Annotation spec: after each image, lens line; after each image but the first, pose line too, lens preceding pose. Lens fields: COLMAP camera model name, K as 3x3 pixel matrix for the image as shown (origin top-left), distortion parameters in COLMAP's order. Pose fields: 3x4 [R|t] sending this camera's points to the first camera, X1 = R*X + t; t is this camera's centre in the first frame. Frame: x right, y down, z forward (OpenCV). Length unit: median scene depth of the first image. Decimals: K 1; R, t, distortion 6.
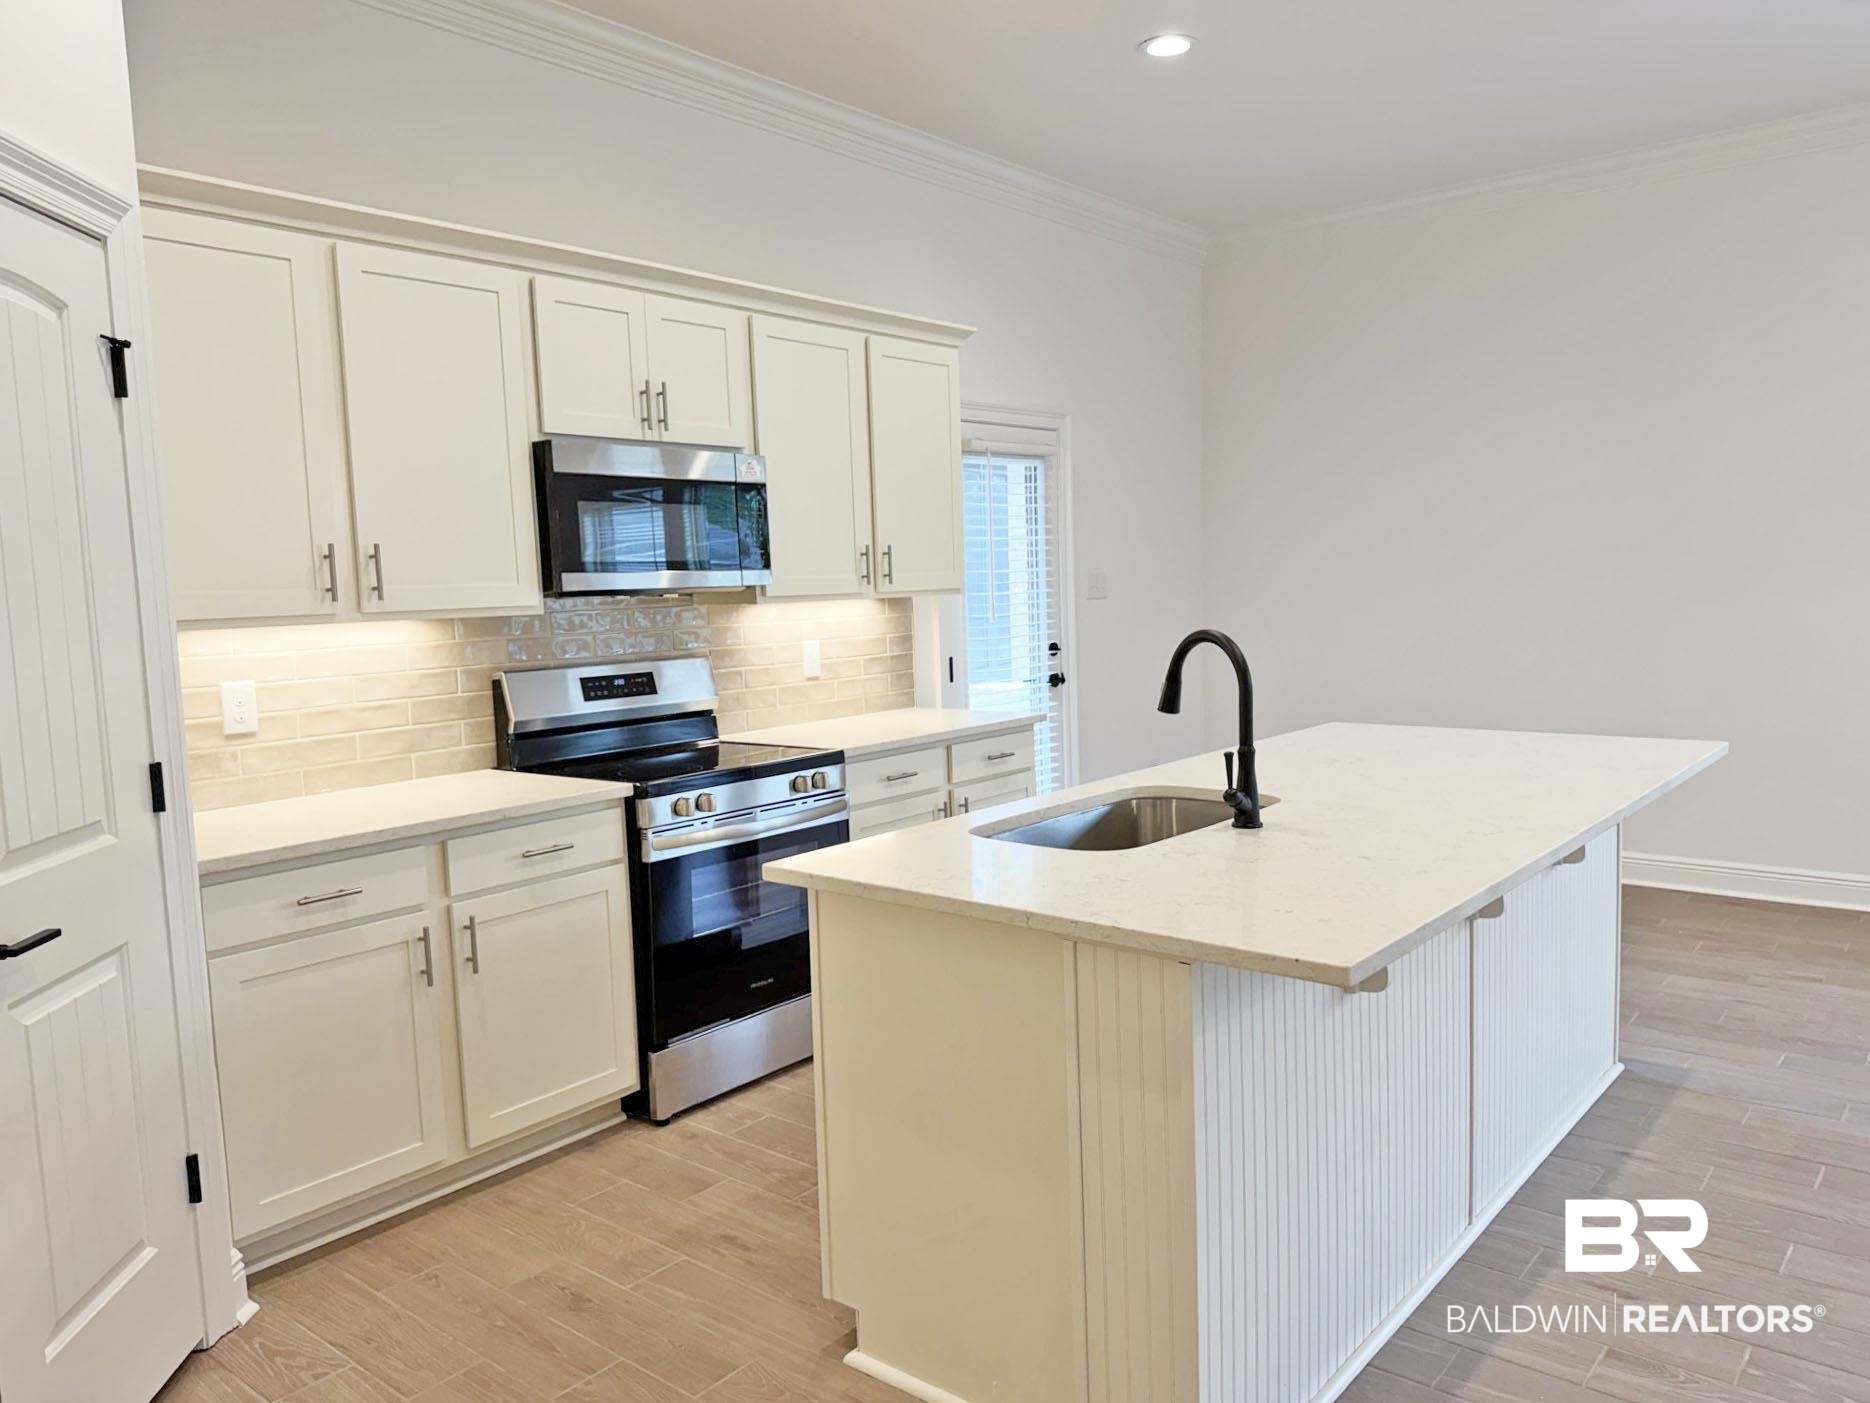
lens RADIAL K [[1363.9, 0, 935.2], [0, 1363.9, 709.5], [0, 0, 1]] dist [0.037204, -0.004680]
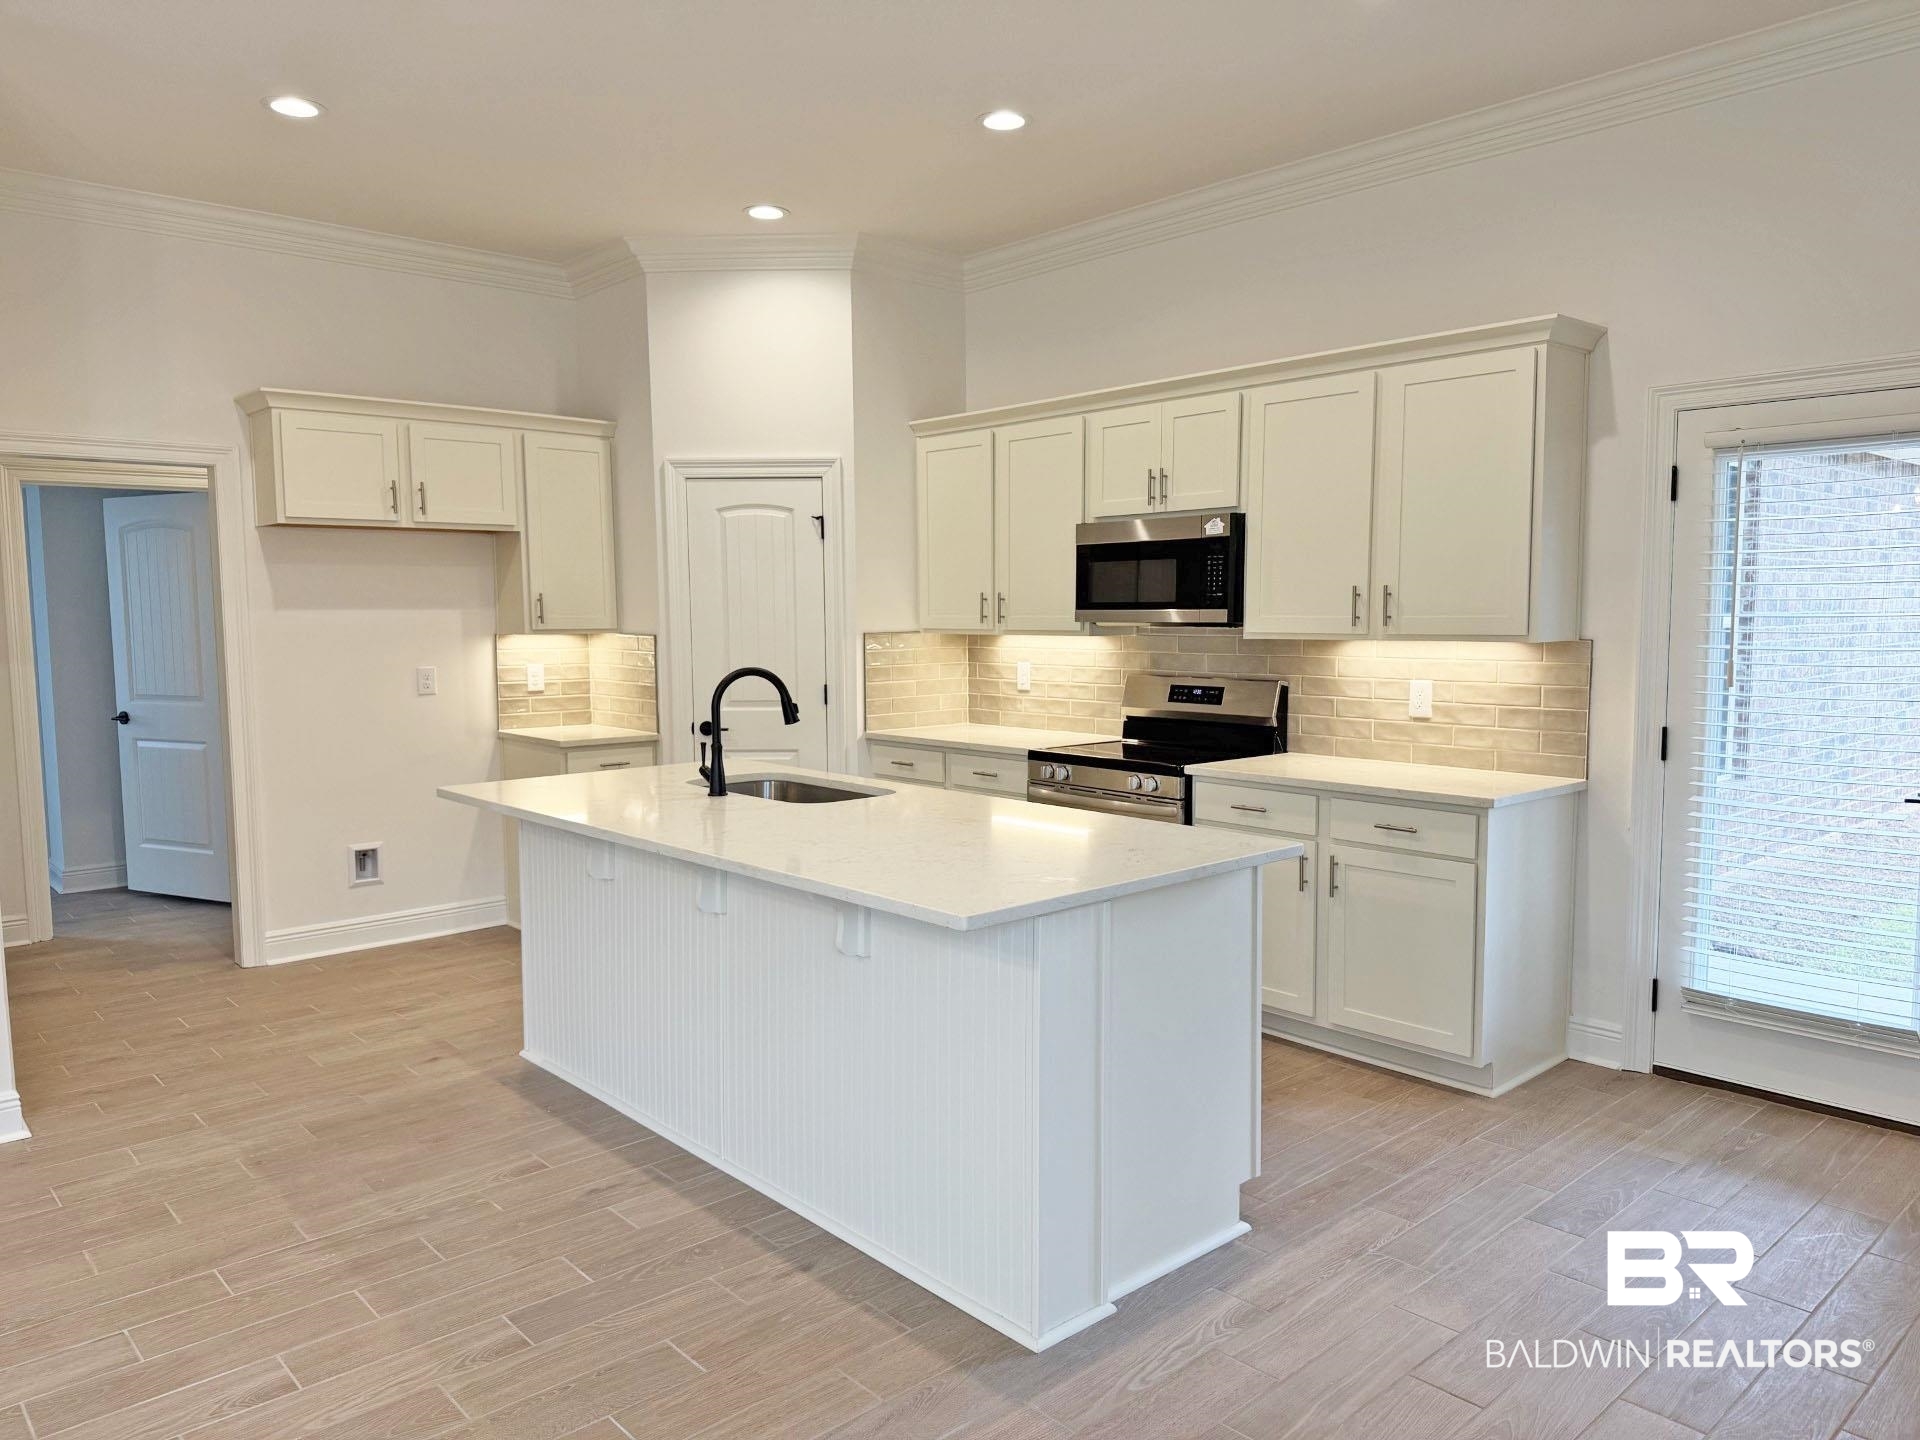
lens RADIAL K [[1307.3, 0, 955.4], [0, 1307.3, 721.2], [0, 0, 1]] dist [0.033657, -0.018421]
pose [[-0.134082, 0.116708, -0.984074, 1.074396], [-0.089415, 0.987565, 0.129306, -0.138035], [0.986928, 0.105328, -0.121980, 0.952384]]
